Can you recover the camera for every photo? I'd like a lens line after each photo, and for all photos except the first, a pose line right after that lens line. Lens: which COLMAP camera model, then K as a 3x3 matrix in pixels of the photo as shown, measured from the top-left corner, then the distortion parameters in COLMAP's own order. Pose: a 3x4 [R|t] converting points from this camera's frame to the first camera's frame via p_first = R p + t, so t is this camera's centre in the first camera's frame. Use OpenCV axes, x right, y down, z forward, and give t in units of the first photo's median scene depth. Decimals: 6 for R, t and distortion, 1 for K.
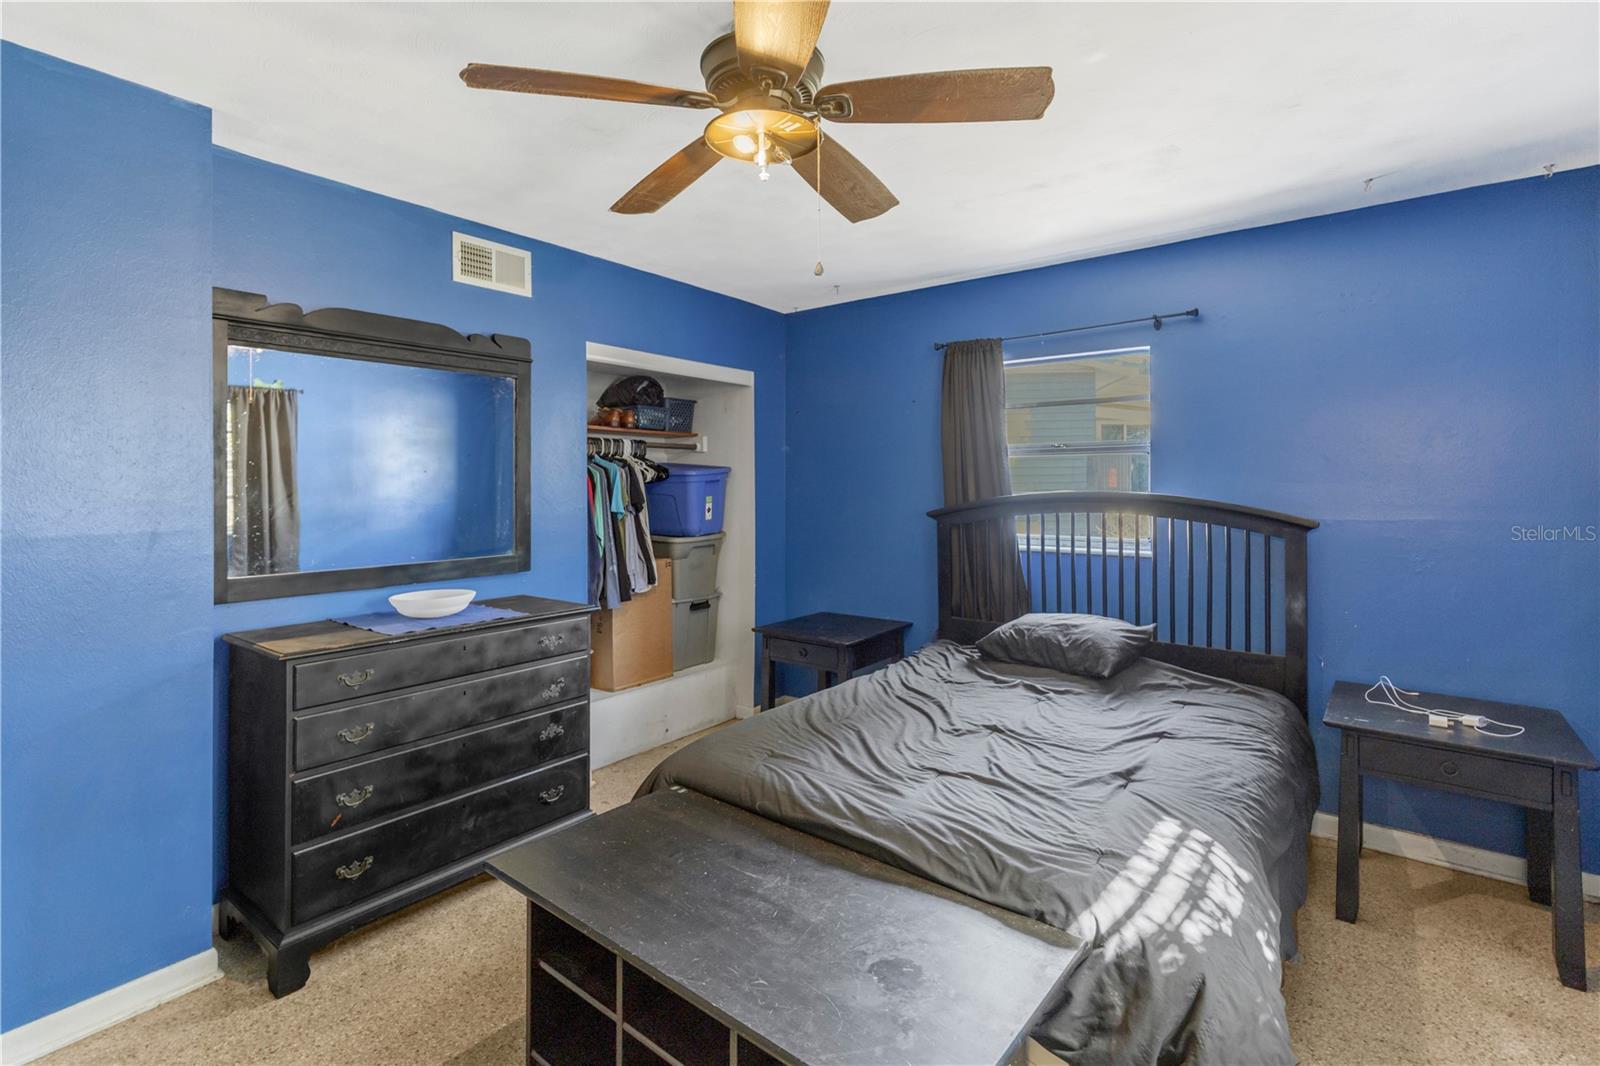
lens RADIAL K [[737.1, 0, 793.7], [0, 737.1, 490.9], [0, 0, 1]] dist [0.013982, -0.000560]
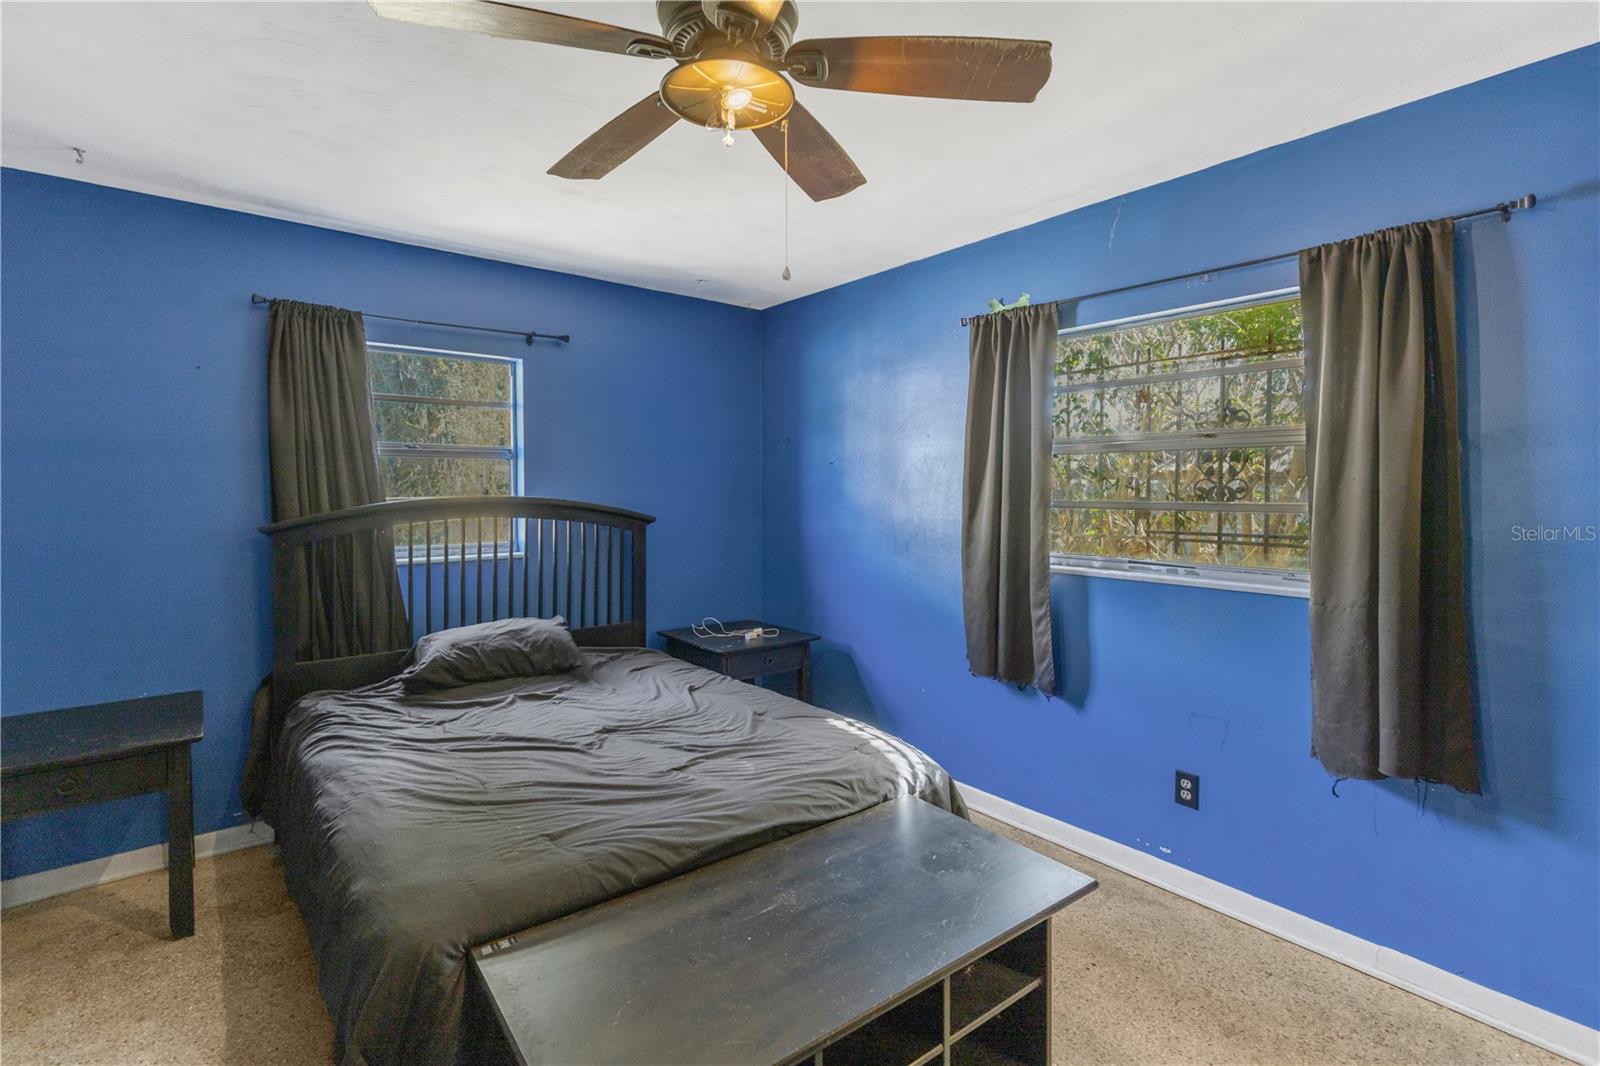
lens RADIAL K [[737.1, 0, 798.7], [0, 737.1, 499.7], [0, 0, 1]] dist [0.013982, -0.000560]
pose [[0.242743, -0.013467, 0.969997, -0.597045], [0.011341, 0.999875, 0.011044, -0.000516], [-0.970024, 0.008320, 0.242865, 0.469812]]
